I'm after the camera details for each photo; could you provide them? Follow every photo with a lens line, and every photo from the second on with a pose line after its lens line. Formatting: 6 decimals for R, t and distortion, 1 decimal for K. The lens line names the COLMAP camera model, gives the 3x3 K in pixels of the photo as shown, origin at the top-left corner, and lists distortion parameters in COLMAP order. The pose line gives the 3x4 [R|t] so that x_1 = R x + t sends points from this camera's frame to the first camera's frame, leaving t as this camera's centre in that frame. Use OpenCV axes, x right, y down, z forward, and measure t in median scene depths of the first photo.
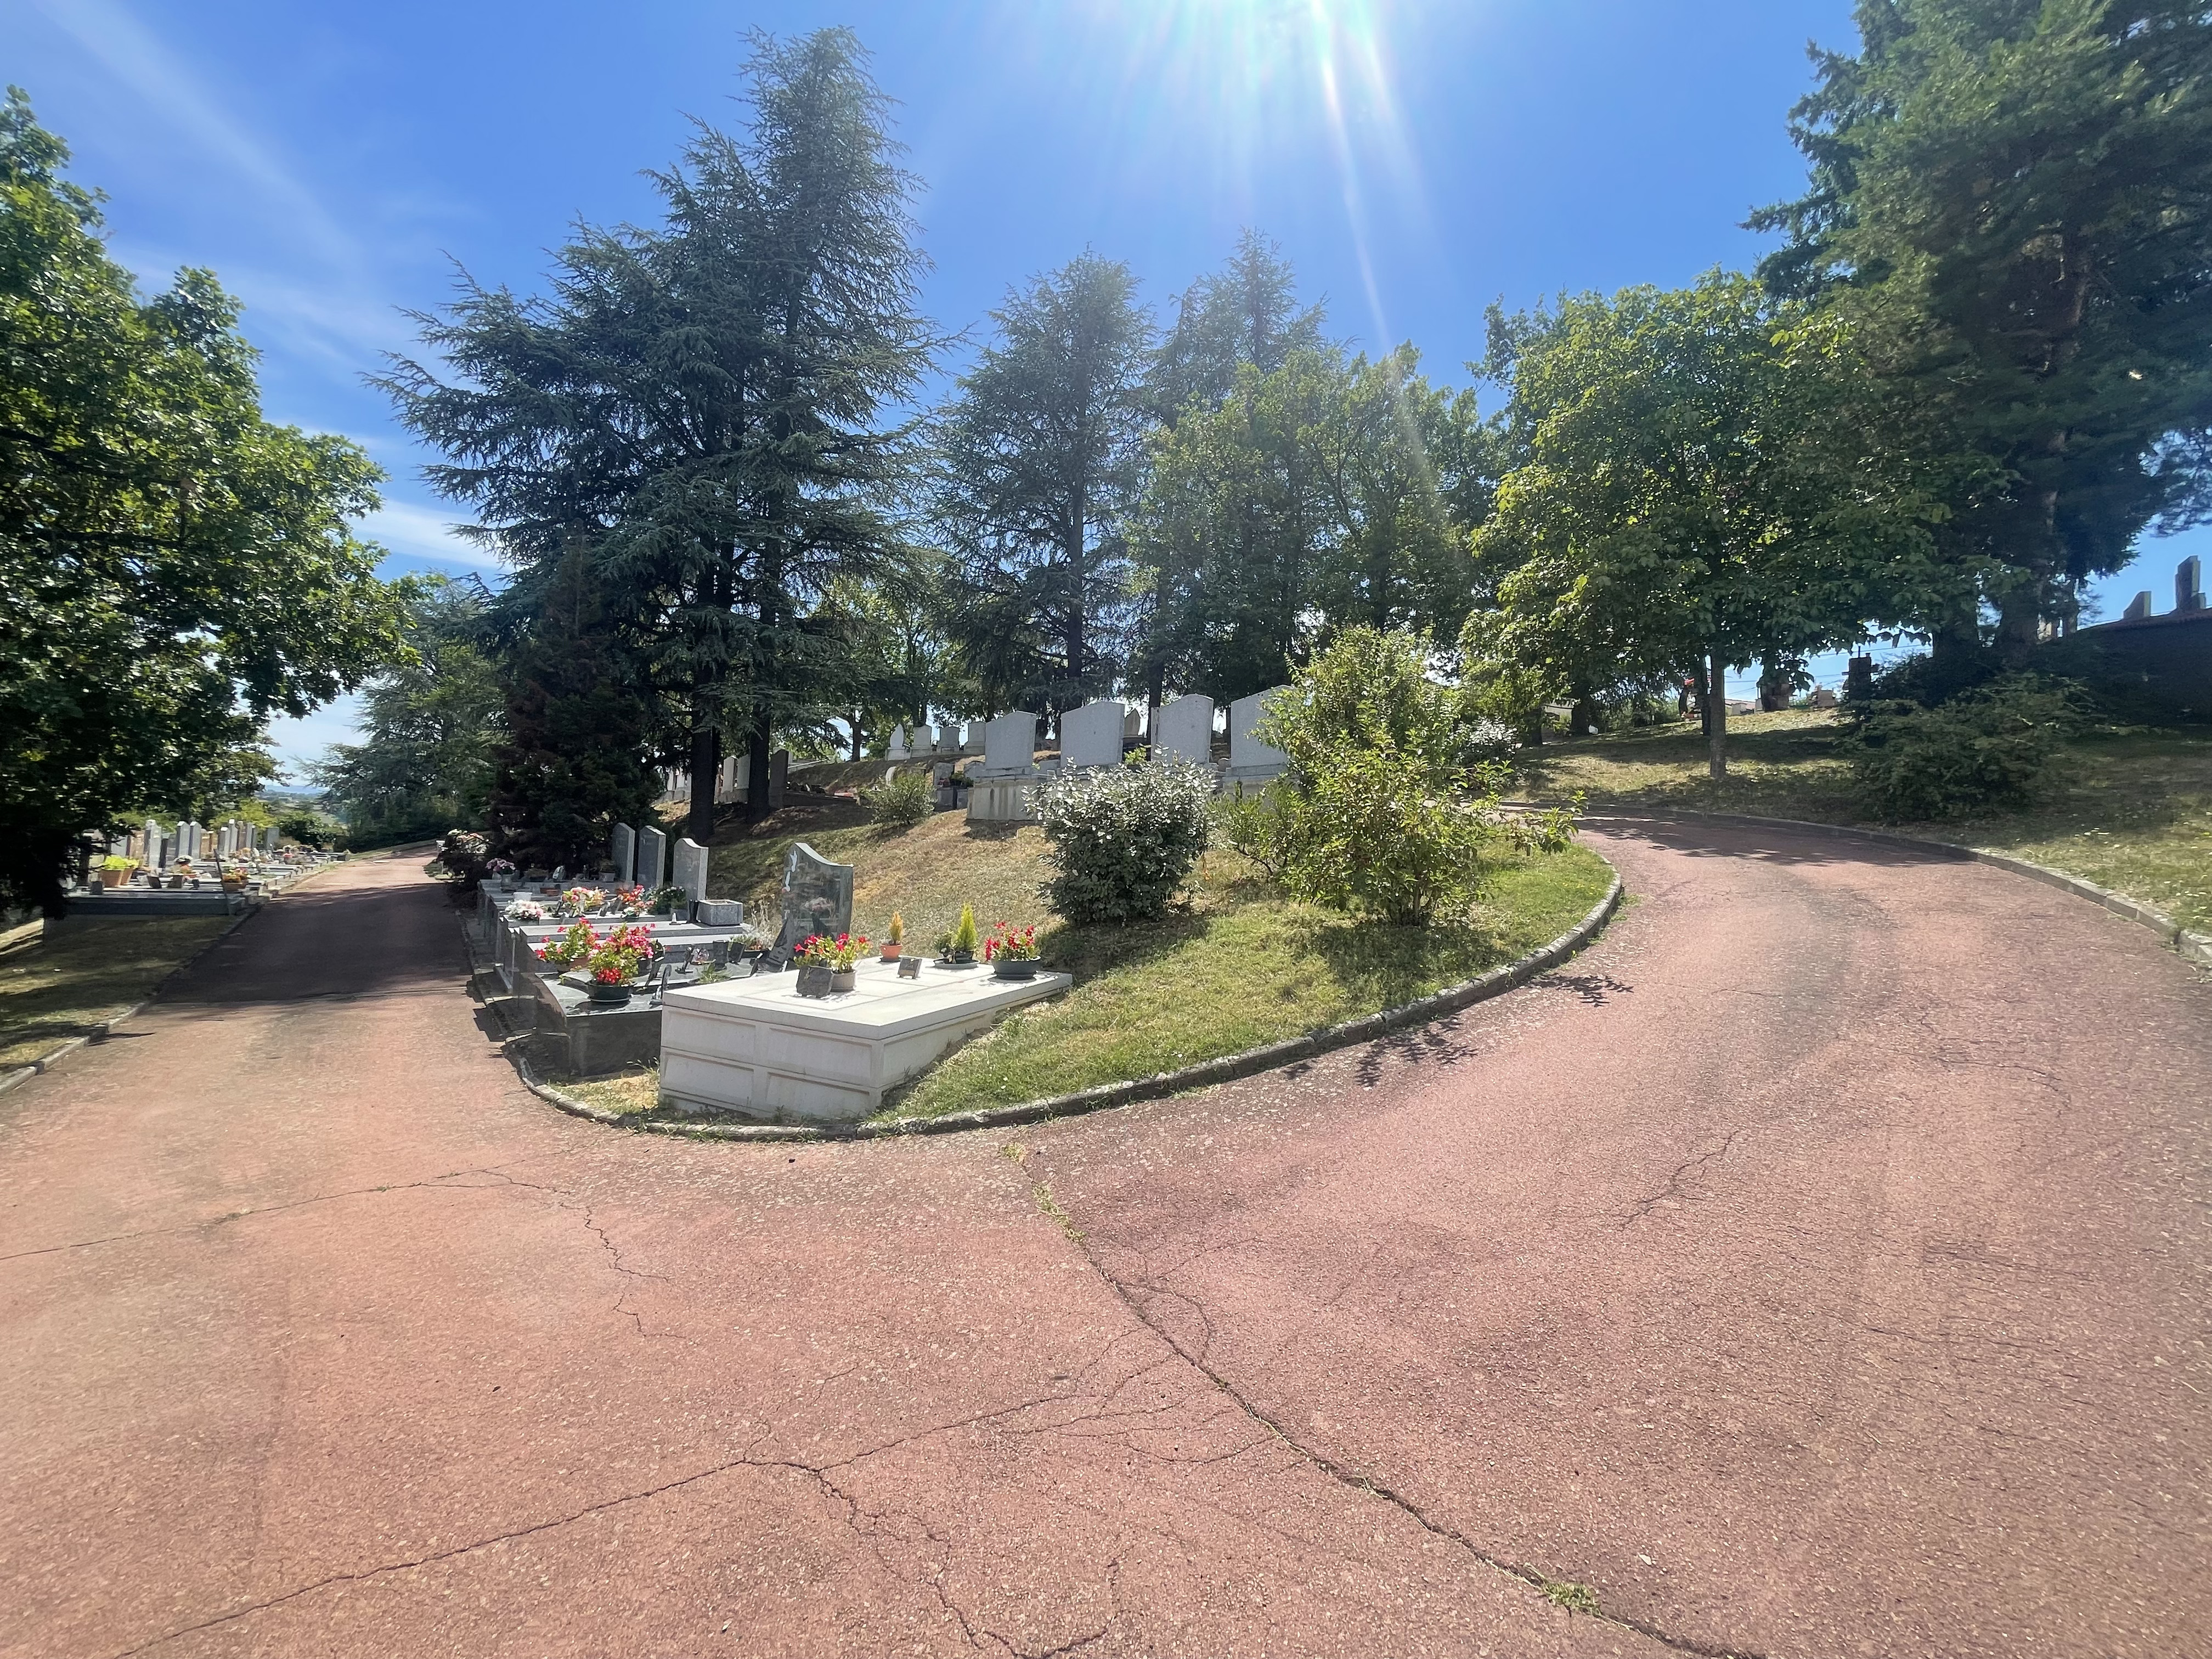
lens RADIAL K [[886.1, 0, 1106.0], [0, 886.1, 829.5], [0, 0, 1]] dist [-0.001468, -0.000176]
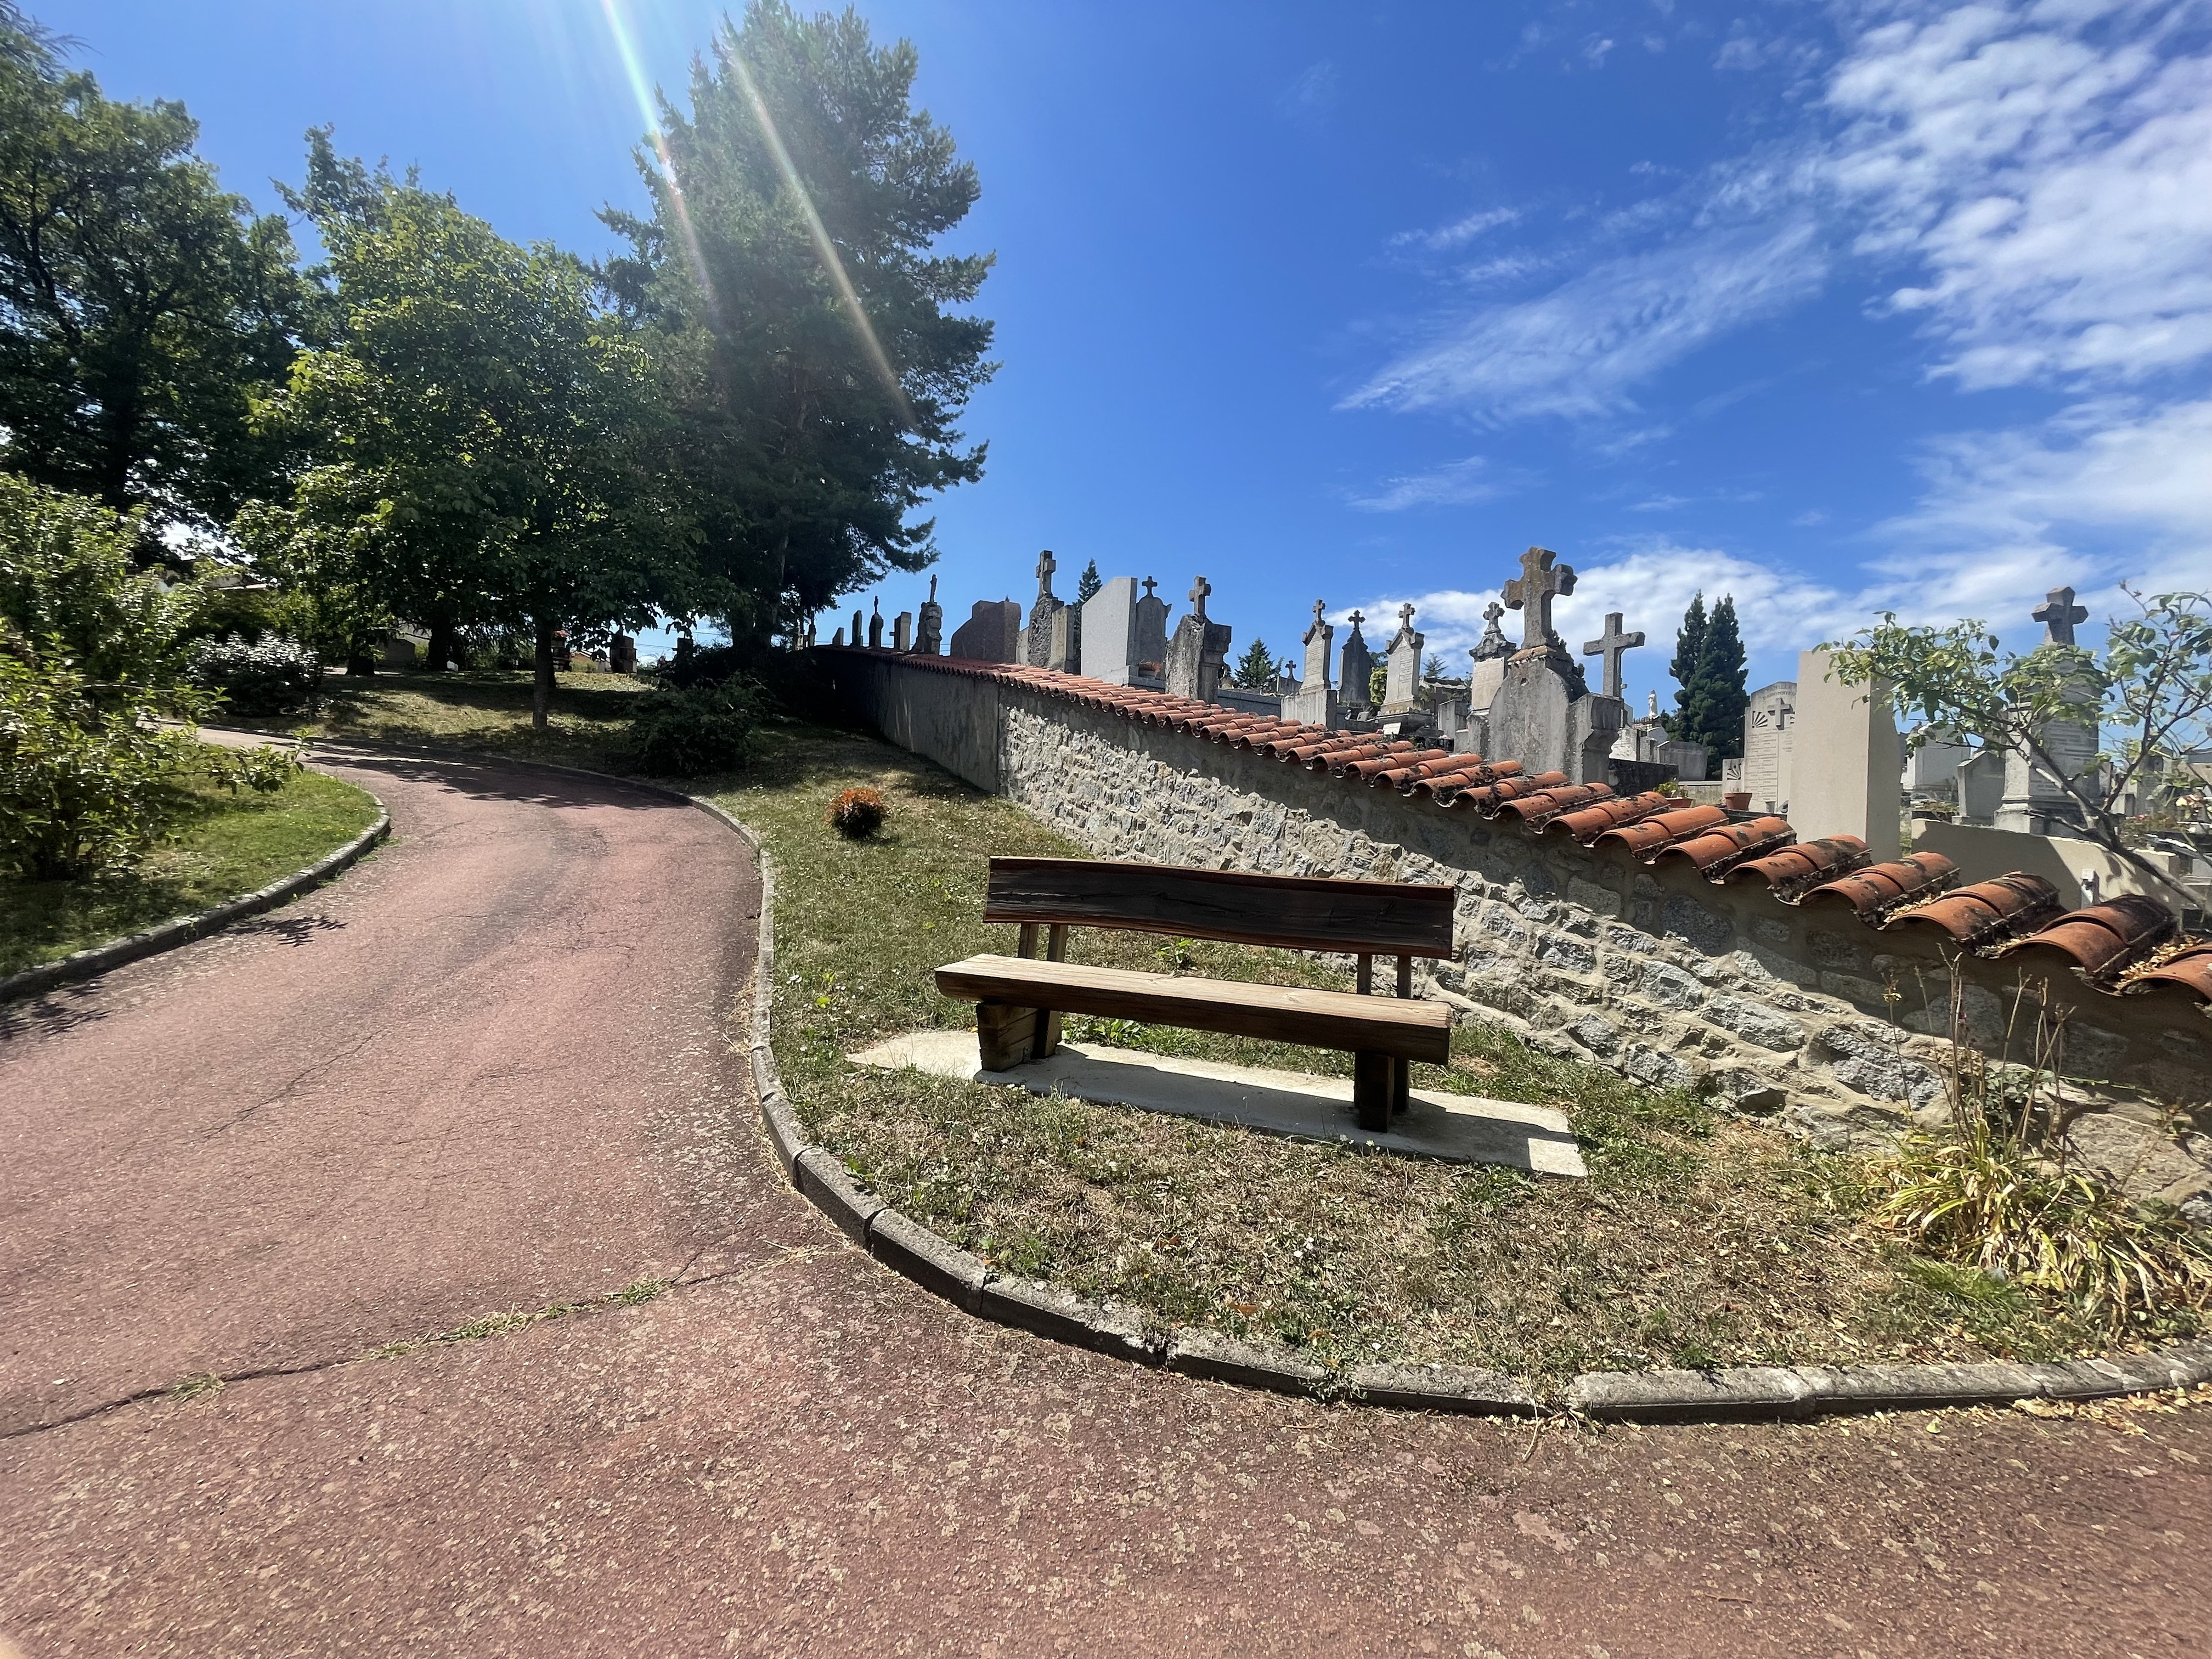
lens RADIAL K [[886.1, 0, 1106.0], [0, 886.1, 829.5], [0, 0, 1]] dist [-0.001468, -0.000176]
pose [[0.441933, -0.016010, 0.896905, 0.027239], [-0.038842, 0.998561, 0.036963, -0.001860], [-0.896207, -0.051173, 0.440676, -0.110372]]
